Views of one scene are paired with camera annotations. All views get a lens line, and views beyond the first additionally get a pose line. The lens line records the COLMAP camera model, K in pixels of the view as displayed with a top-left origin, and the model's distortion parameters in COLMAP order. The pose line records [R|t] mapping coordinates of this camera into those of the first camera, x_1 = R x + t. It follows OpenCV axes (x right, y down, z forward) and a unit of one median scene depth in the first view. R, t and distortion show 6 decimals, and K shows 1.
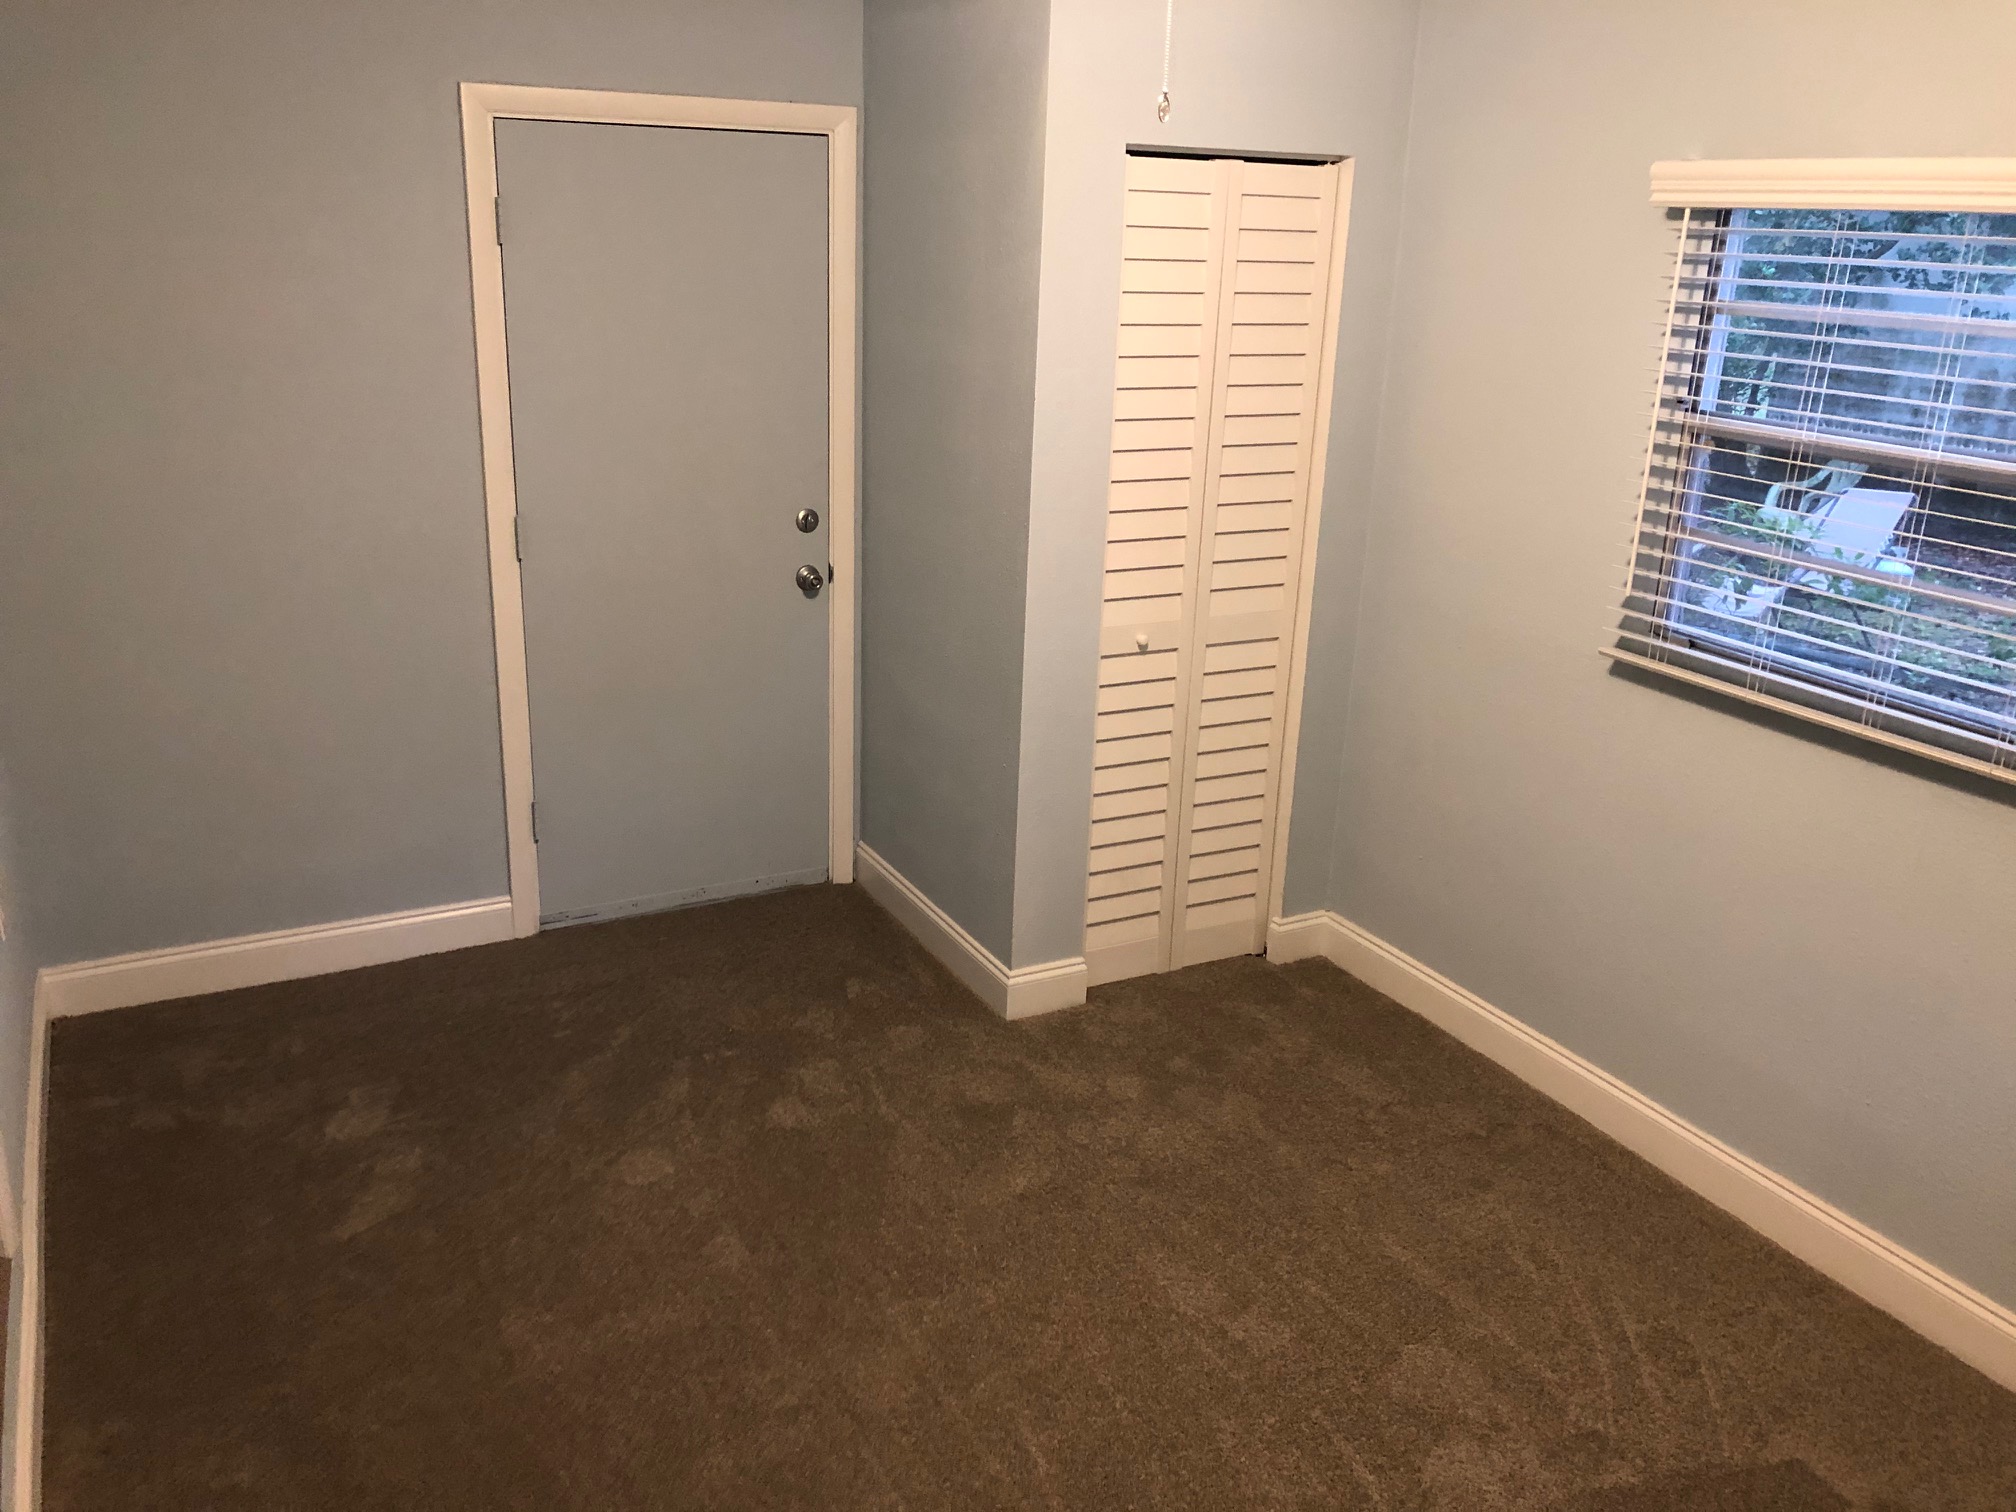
lens RADIAL K [[1657.3, 0, 1006.4], [0, 1657.3, 750.0], [0, 0, 1]] dist [0.035200, -0.000236]
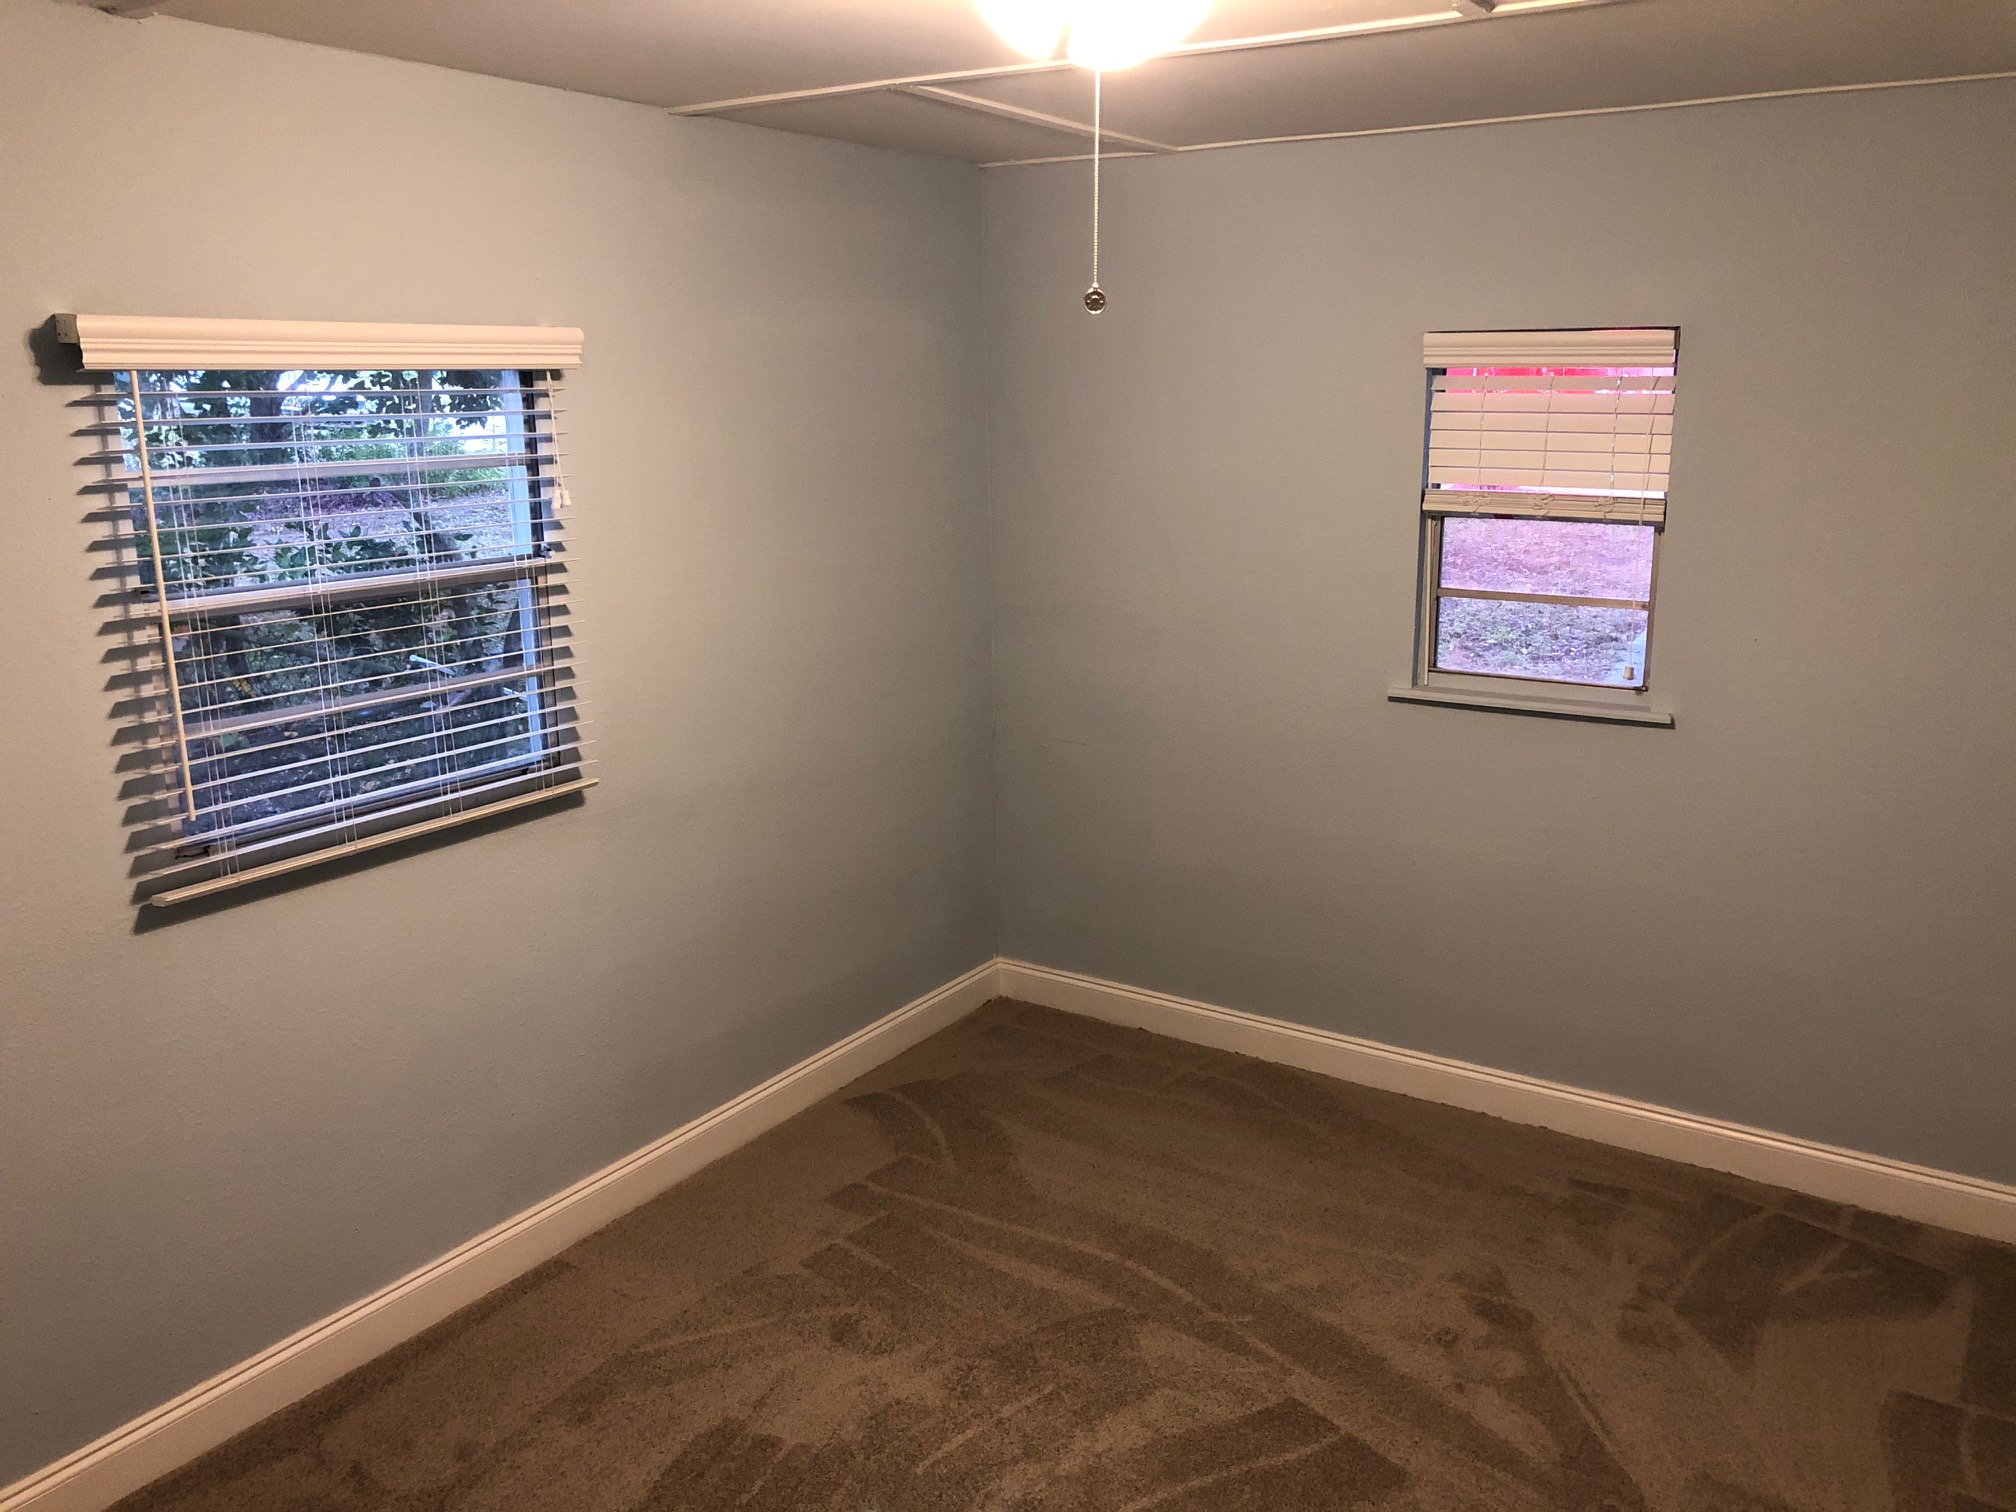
lens RADIAL K [[1657.3, 0, 1009.2], [0, 1657.3, 762.5], [0, 0, 1]] dist [0.035200, -0.000236]
pose [[-0.481019, -0.231289, 0.845651, -0.578791], [0.270345, 0.878437, 0.394033, -0.368600], [-0.833987, 0.418155, -0.360017, 1.030358]]
